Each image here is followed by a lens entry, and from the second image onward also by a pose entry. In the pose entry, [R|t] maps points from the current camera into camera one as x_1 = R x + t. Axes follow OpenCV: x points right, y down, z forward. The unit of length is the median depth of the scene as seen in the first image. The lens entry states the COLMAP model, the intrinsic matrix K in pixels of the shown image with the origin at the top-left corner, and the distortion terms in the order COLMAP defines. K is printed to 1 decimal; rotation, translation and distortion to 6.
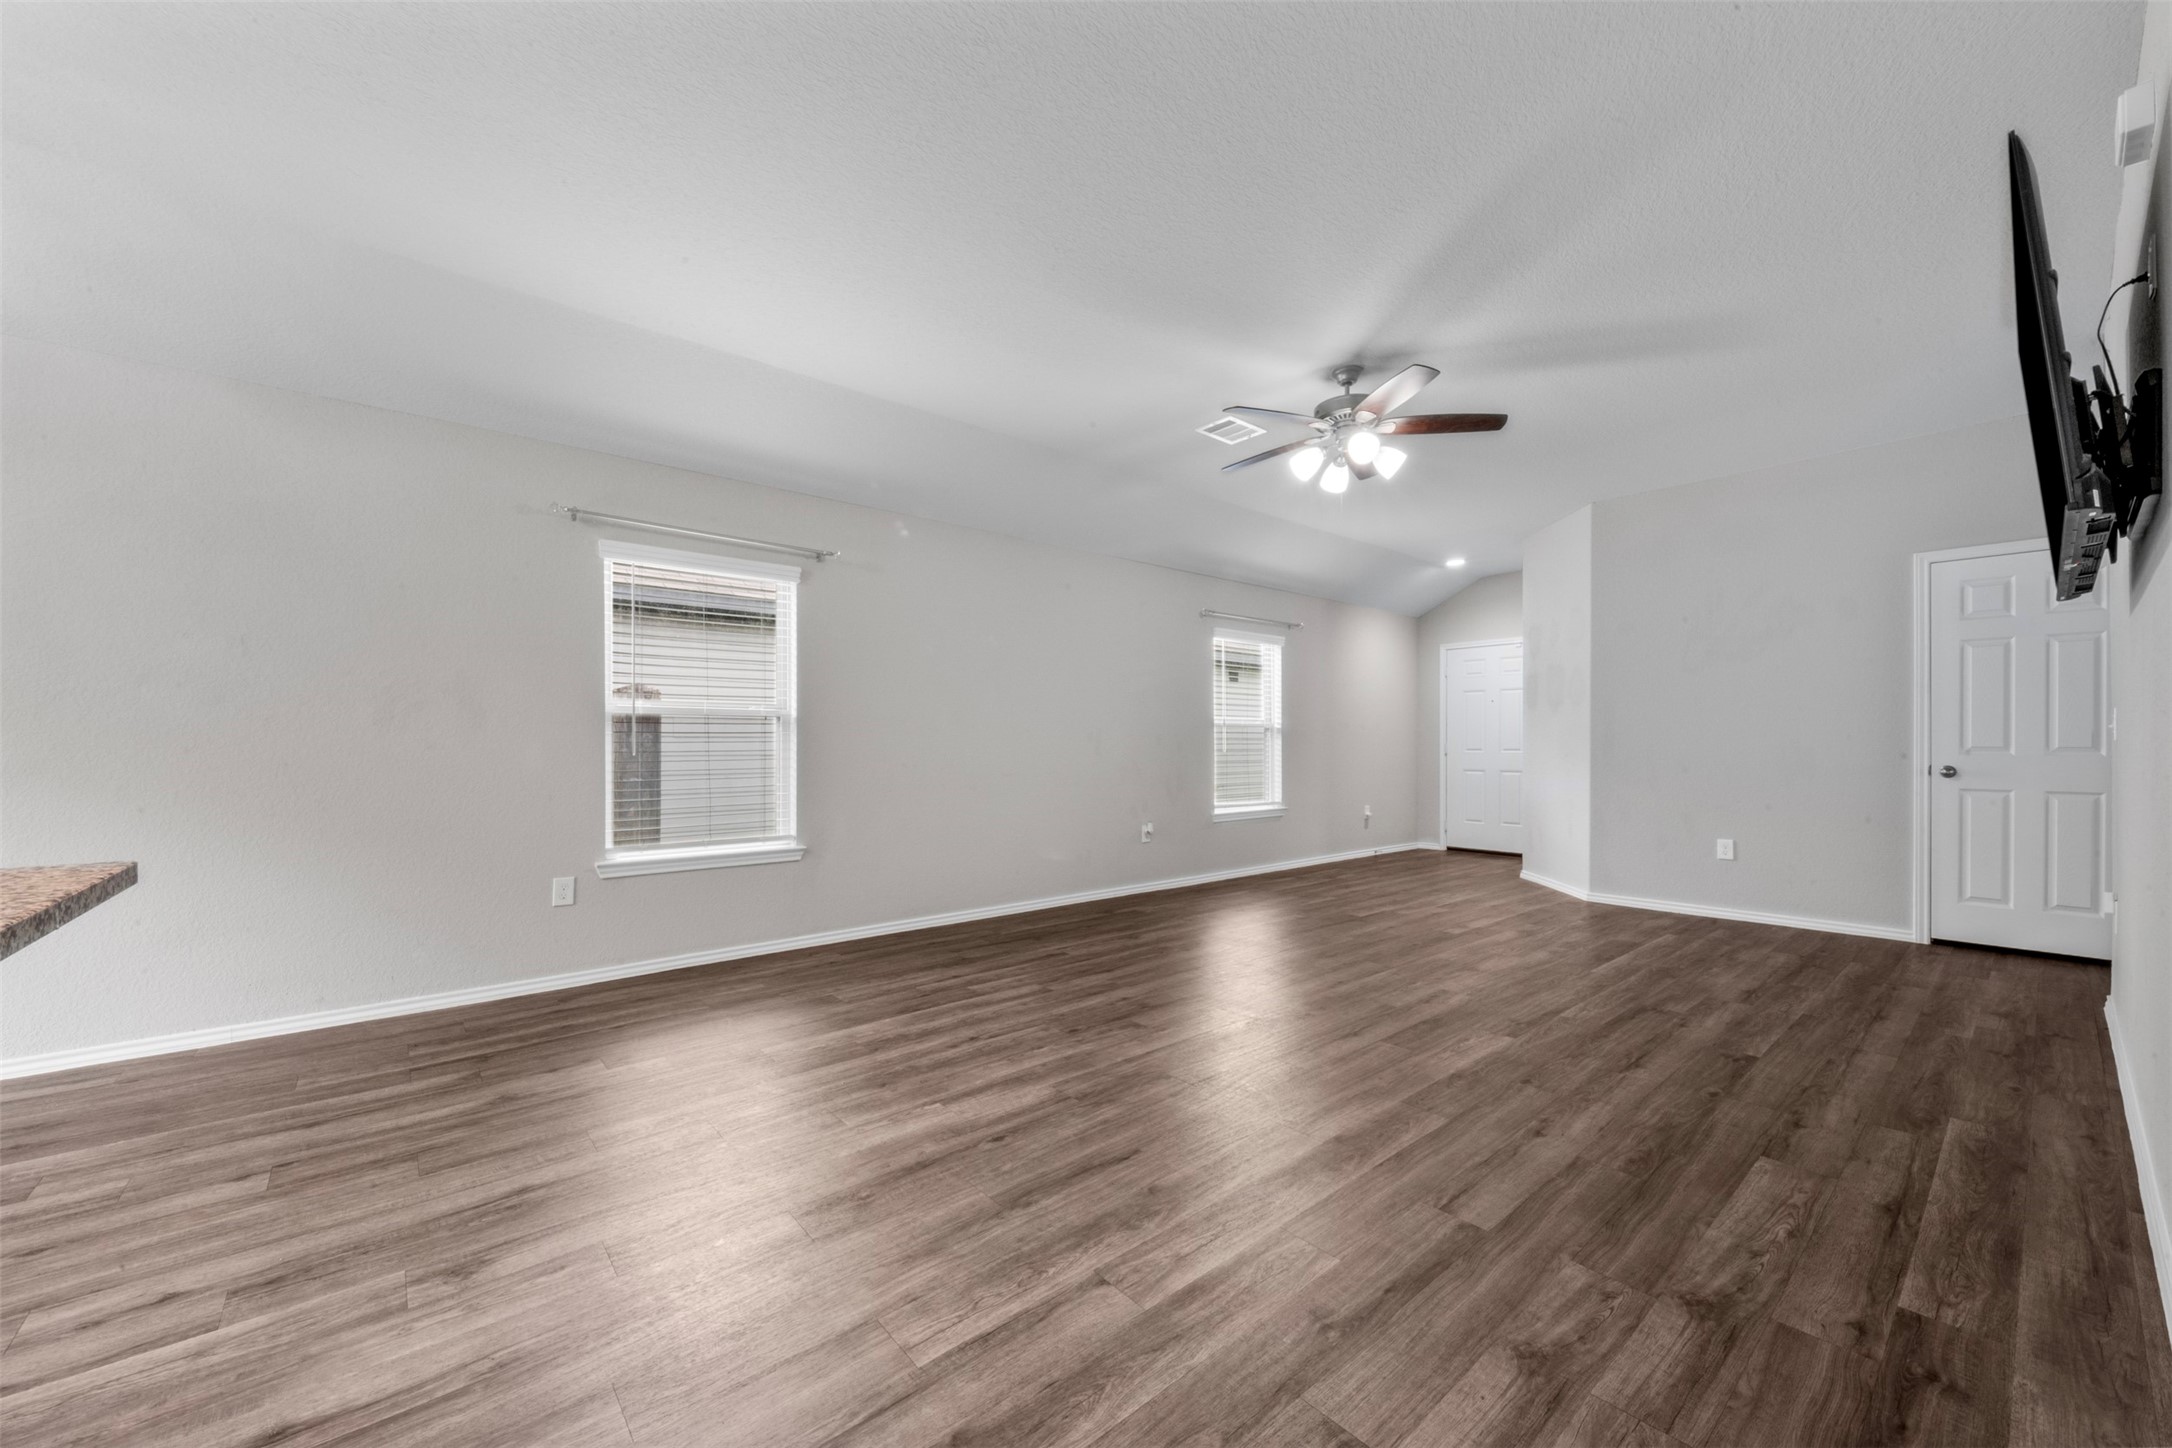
lens RADIAL K [[817.0, 0, 1071.6], [0, 817.0, 754.7], [0, 0, 1]] dist [-0.000239, -0.000633]
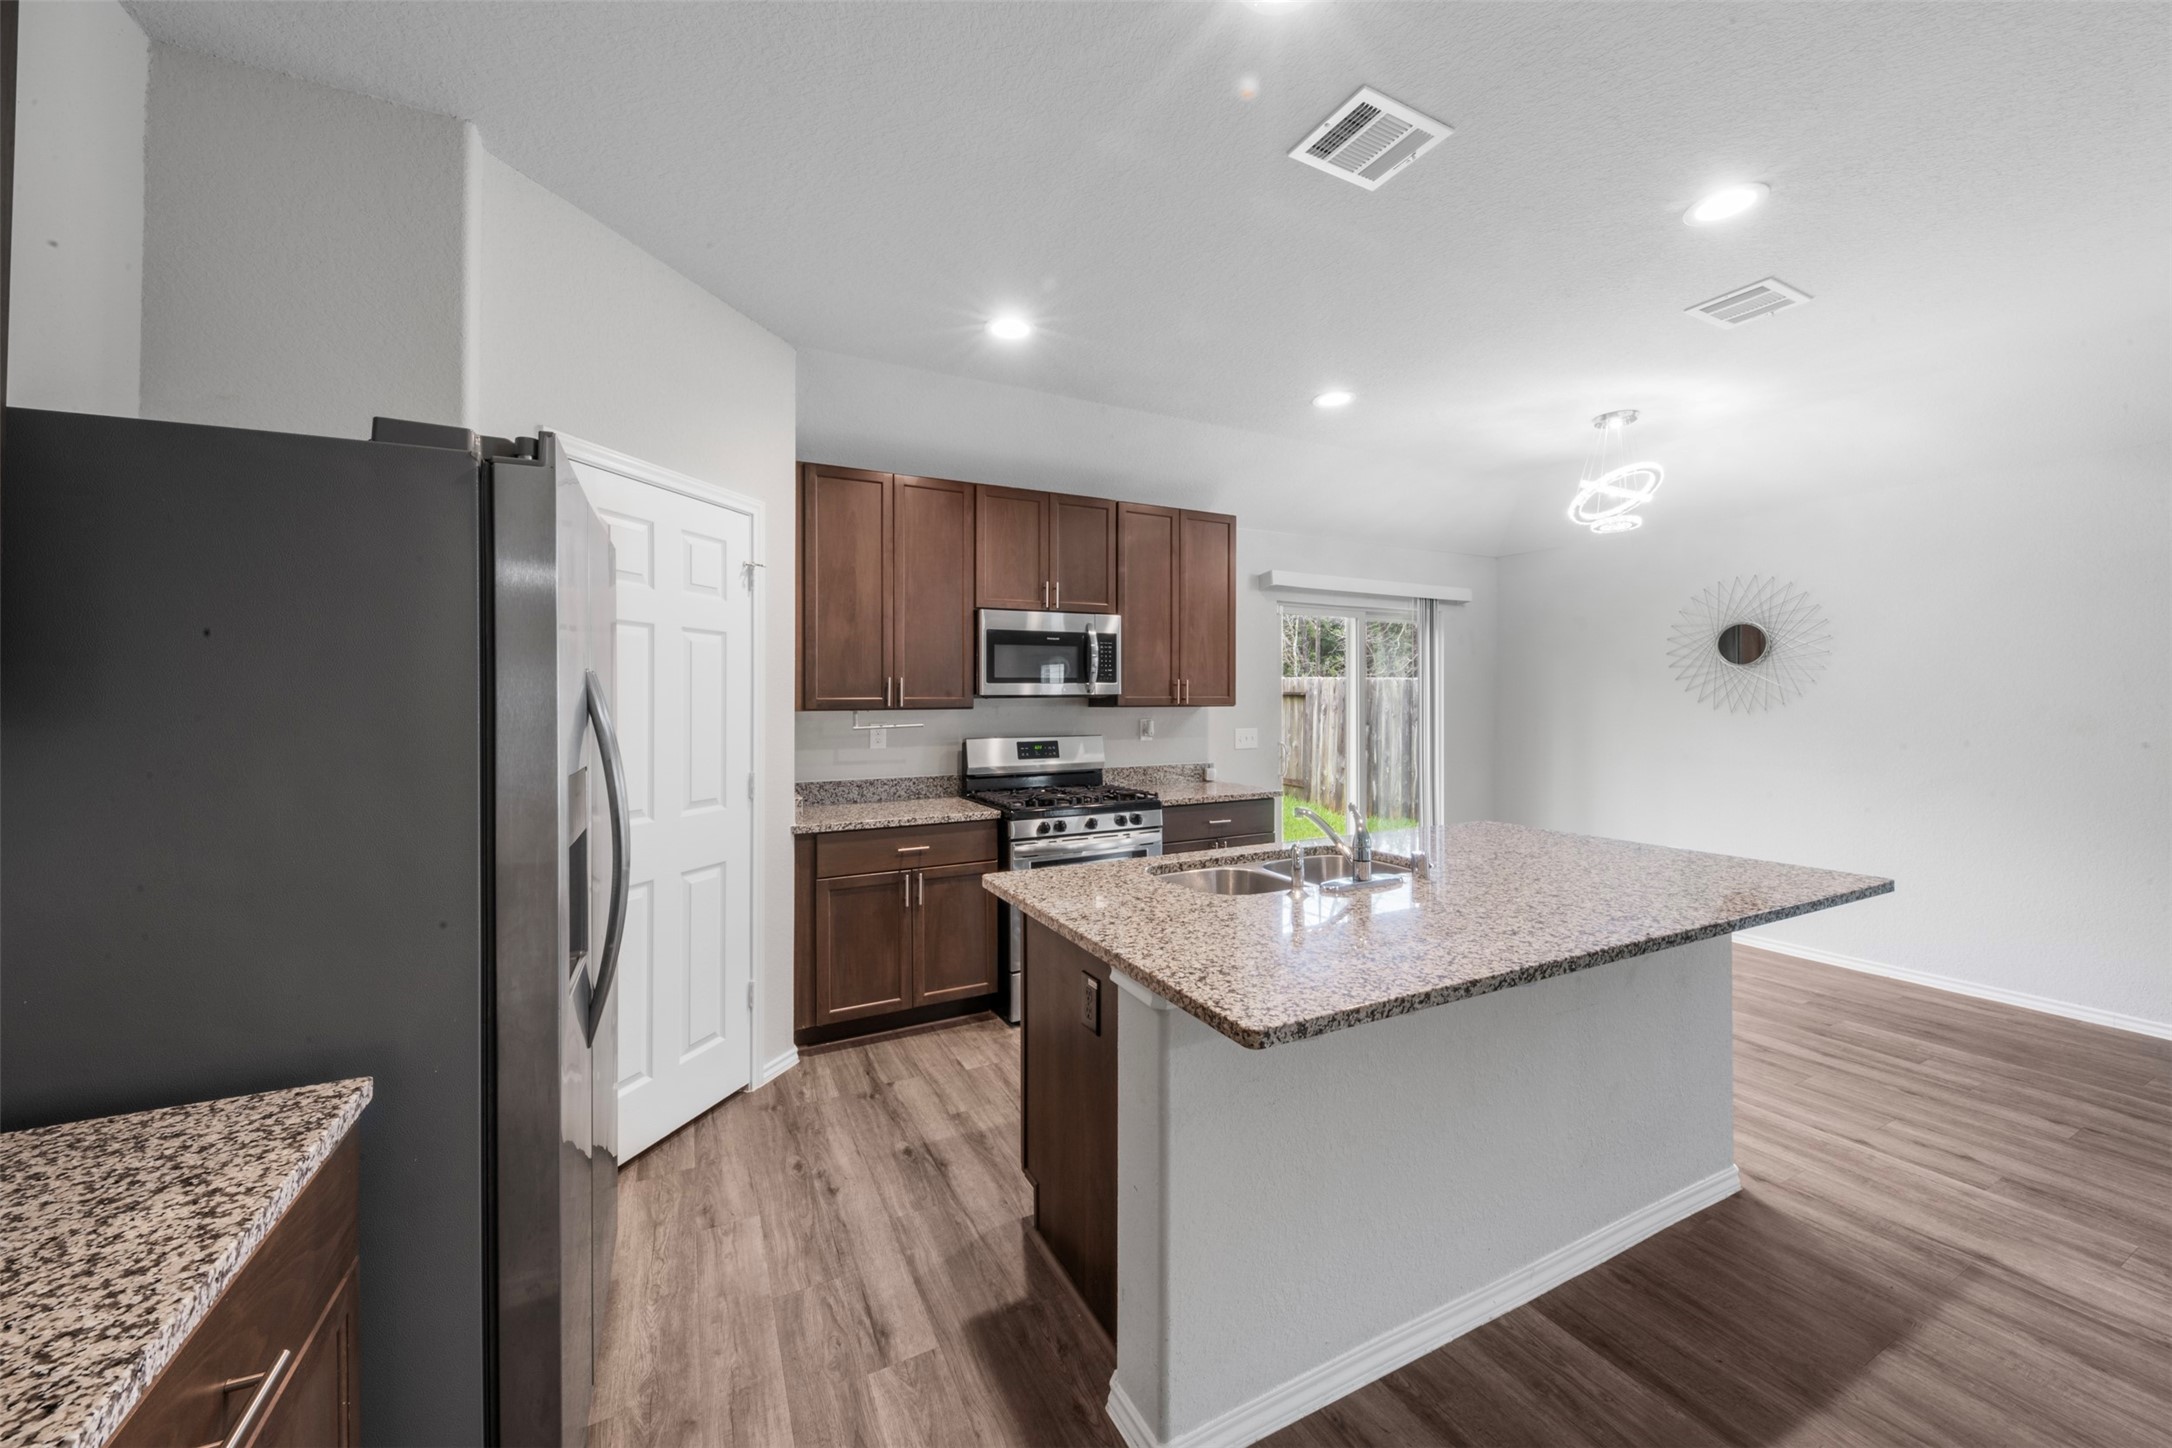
lens RADIAL K [[808.2, 0, 1088.7], [0, 808.2, 700.1], [0, 0, 1]] dist [-0.000002, -0.000265]
pose [[-0.220674, -0.002177, -0.975345, 0.417929], [-0.010335, 0.999947, 0.000107, -0.094196], [0.975293, 0.010104, -0.220685, -0.152036]]
